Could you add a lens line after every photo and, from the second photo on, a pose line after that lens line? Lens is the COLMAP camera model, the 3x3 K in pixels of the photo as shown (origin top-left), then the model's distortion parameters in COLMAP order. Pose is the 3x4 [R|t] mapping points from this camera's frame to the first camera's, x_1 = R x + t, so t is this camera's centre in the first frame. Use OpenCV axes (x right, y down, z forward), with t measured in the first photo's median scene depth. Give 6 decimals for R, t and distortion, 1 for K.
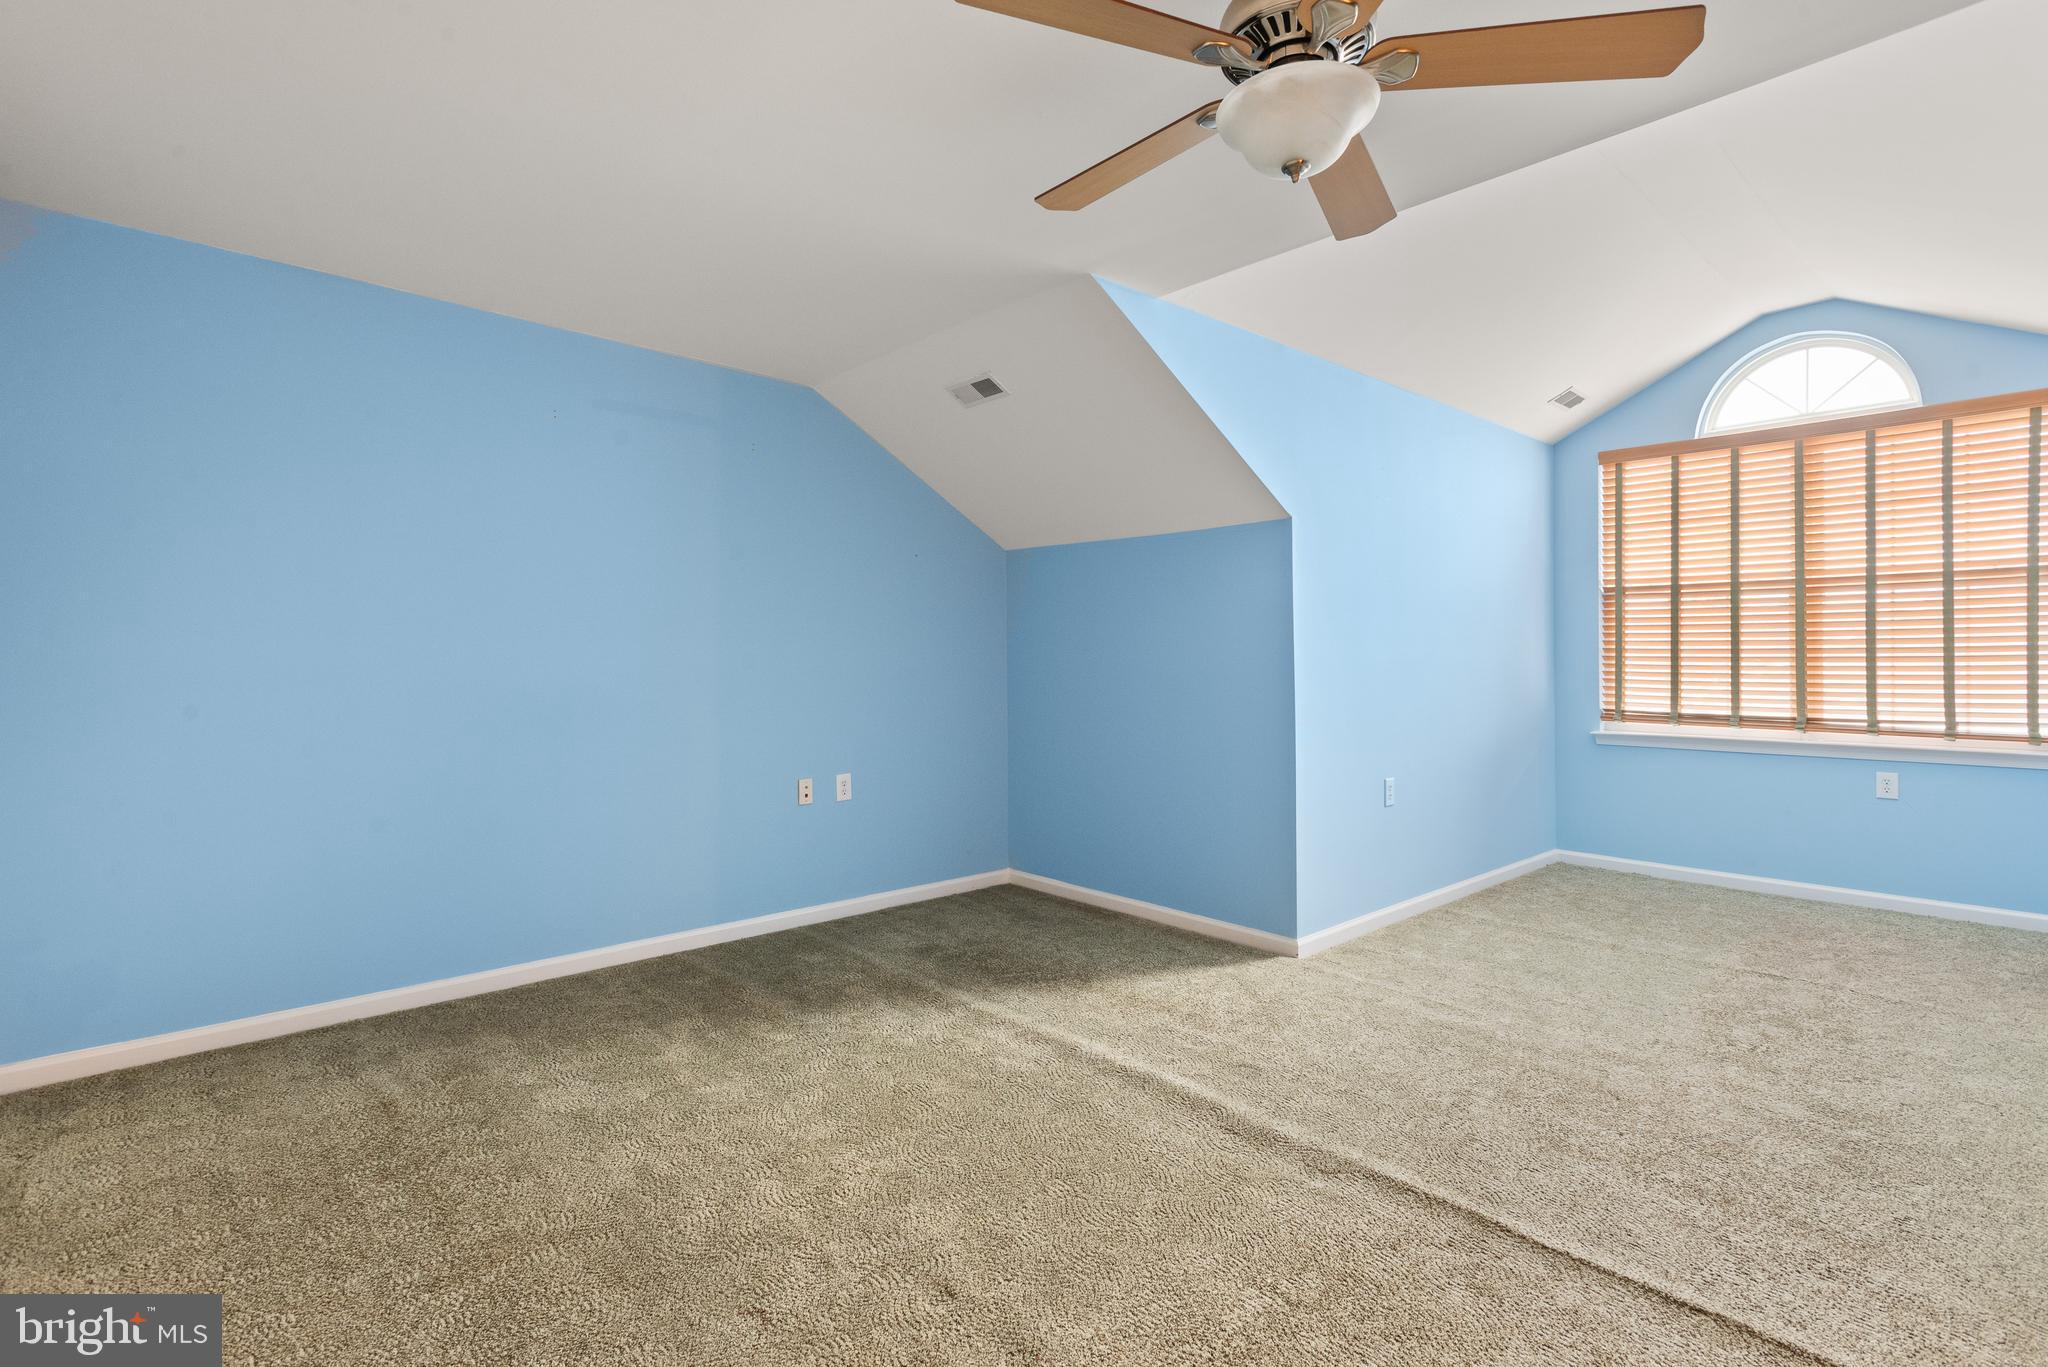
lens RADIAL K [[957.5, 0, 1025.1], [0, 957.5, 686.9], [0, 0, 1]] dist [0.023662, -0.008194]
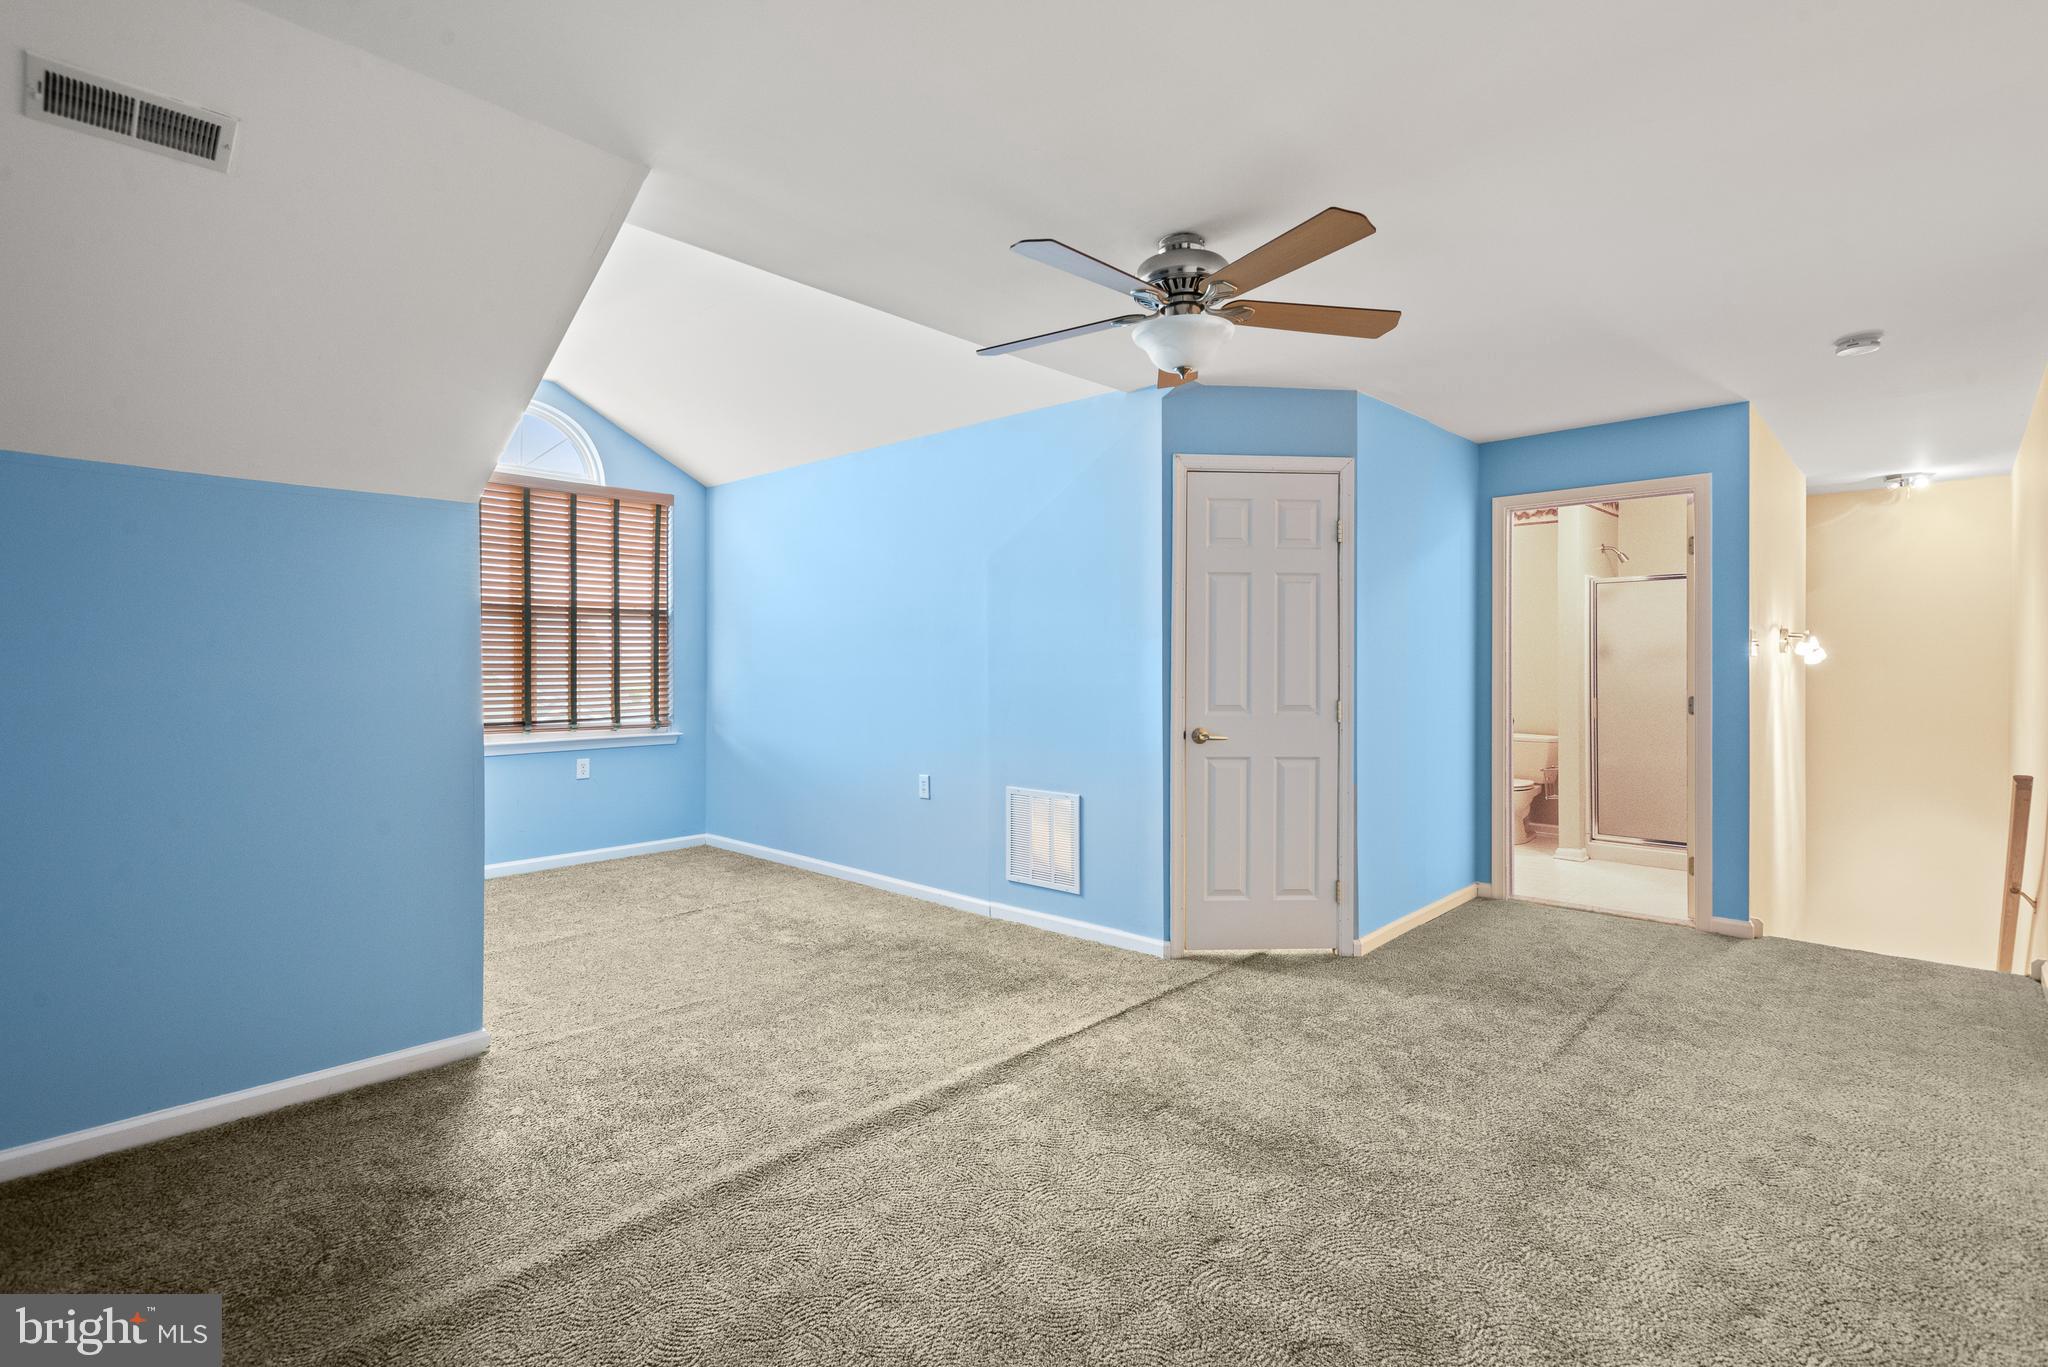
lens RADIAL K [[957.5, 0, 1025.1], [0, 957.5, 686.9], [0, 0, 1]] dist [0.023662, -0.008194]
pose [[-0.076773, -0.016152, 0.996918, -0.529039], [0.029308, 0.999400, 0.018449, -0.018292], [-0.996618, 0.030634, -0.076253, 0.597489]]
